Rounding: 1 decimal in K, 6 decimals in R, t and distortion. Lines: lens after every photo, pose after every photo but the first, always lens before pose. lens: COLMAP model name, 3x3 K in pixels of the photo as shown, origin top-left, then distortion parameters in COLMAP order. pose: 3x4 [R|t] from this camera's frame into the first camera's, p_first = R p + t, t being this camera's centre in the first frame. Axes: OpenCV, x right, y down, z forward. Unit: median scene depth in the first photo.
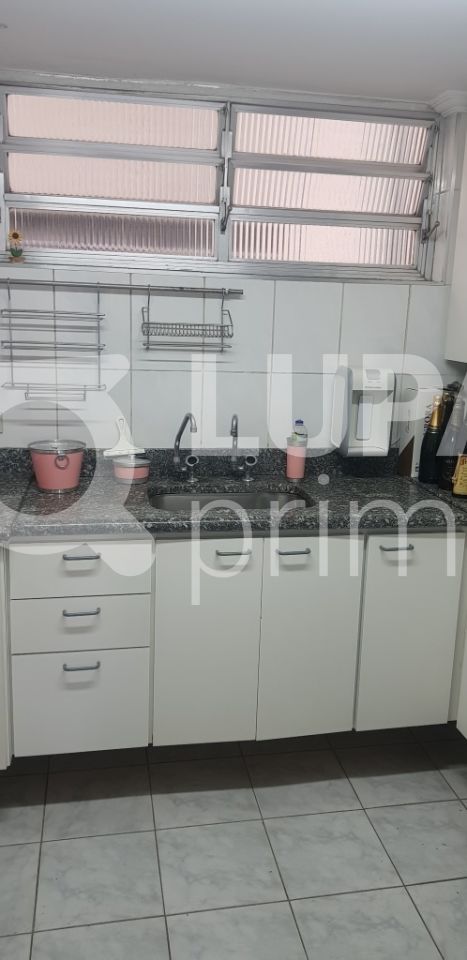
lens RADIAL K [[754.9, 0, 249.3], [0, 754.9, 468.4], [0, 0, 1]] dist [0.107561, -0.169534]
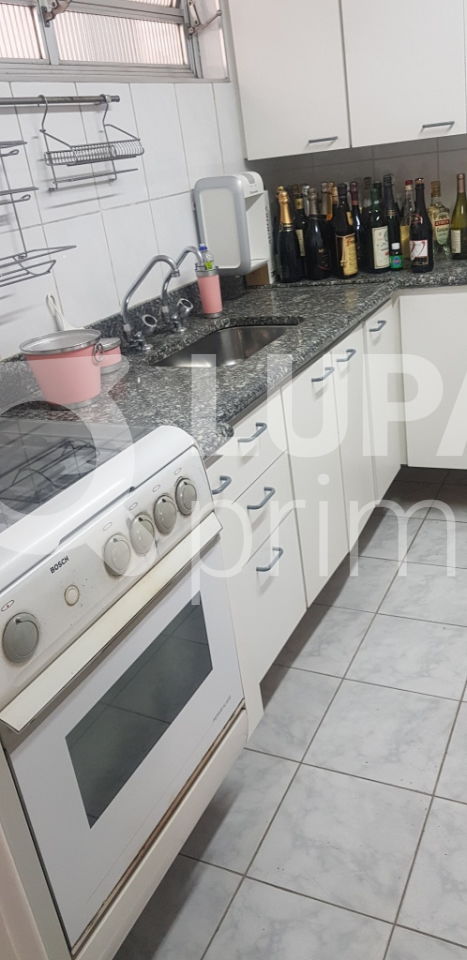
lens RADIAL K [[757.4, 0, 250.1], [0, 757.4, 464.4], [0, 0, 1]] dist [0.082945, -0.141741]
pose [[0.577181, -0.413666, 0.704090, -0.751480], [0.311857, 0.908512, 0.278122, -0.073107], [-0.754723, 0.059048, 0.653381, 0.448759]]
